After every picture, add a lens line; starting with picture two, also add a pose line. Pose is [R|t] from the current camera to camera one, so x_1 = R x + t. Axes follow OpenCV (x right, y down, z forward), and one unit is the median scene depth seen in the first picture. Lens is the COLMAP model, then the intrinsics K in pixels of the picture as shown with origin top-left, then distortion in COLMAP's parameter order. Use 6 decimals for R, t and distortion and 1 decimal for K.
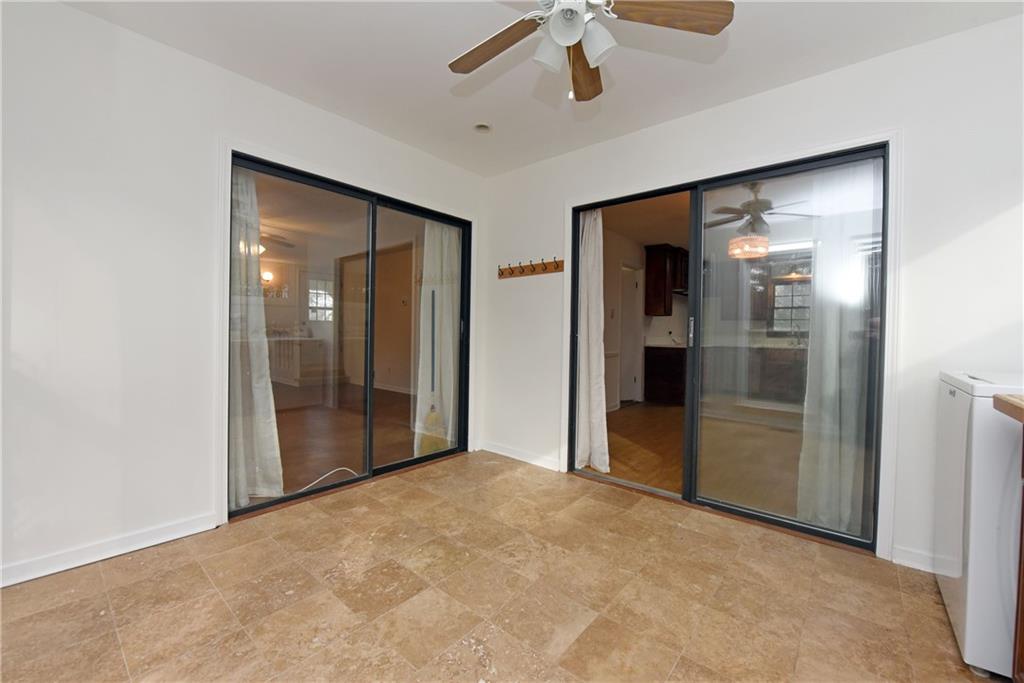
lens RADIAL K [[409.3, 0, 517.4], [0, 409.3, 336.1], [0, 0, 1]] dist [-0.020801, -0.000521]
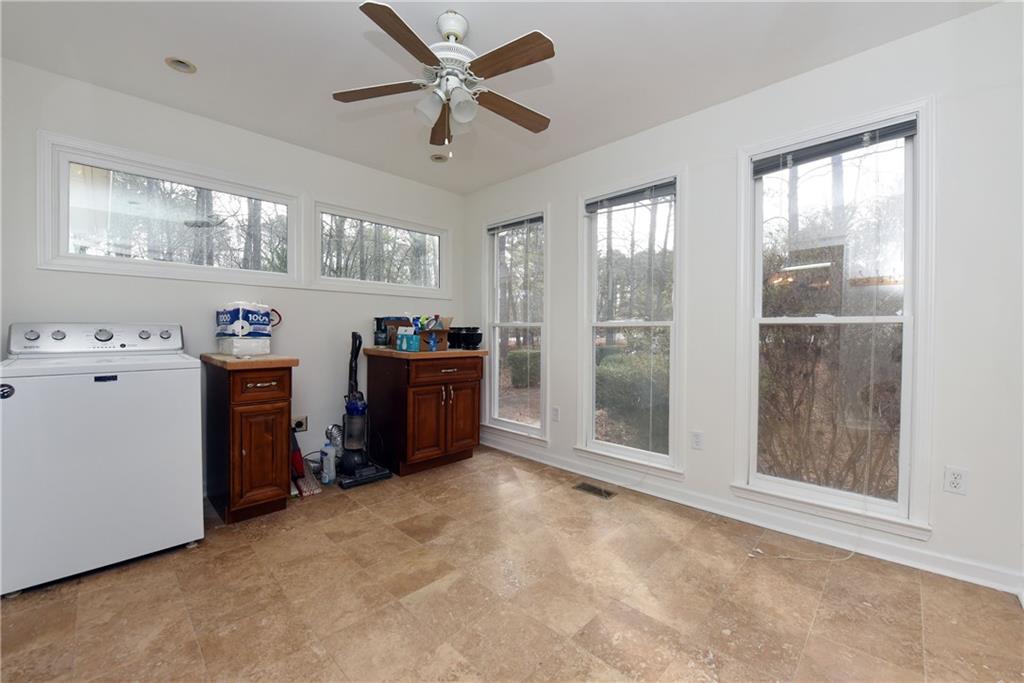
lens RADIAL K [[409.3, 0, 517.4], [0, 409.3, 336.1], [0, 0, 1]] dist [-0.020801, -0.000521]
pose [[-0.997469, -0.018630, 0.068617, -0.160403], [-0.016861, 0.999513, 0.026269, -0.028974], [-0.069073, 0.025045, -0.997297, 1.964860]]
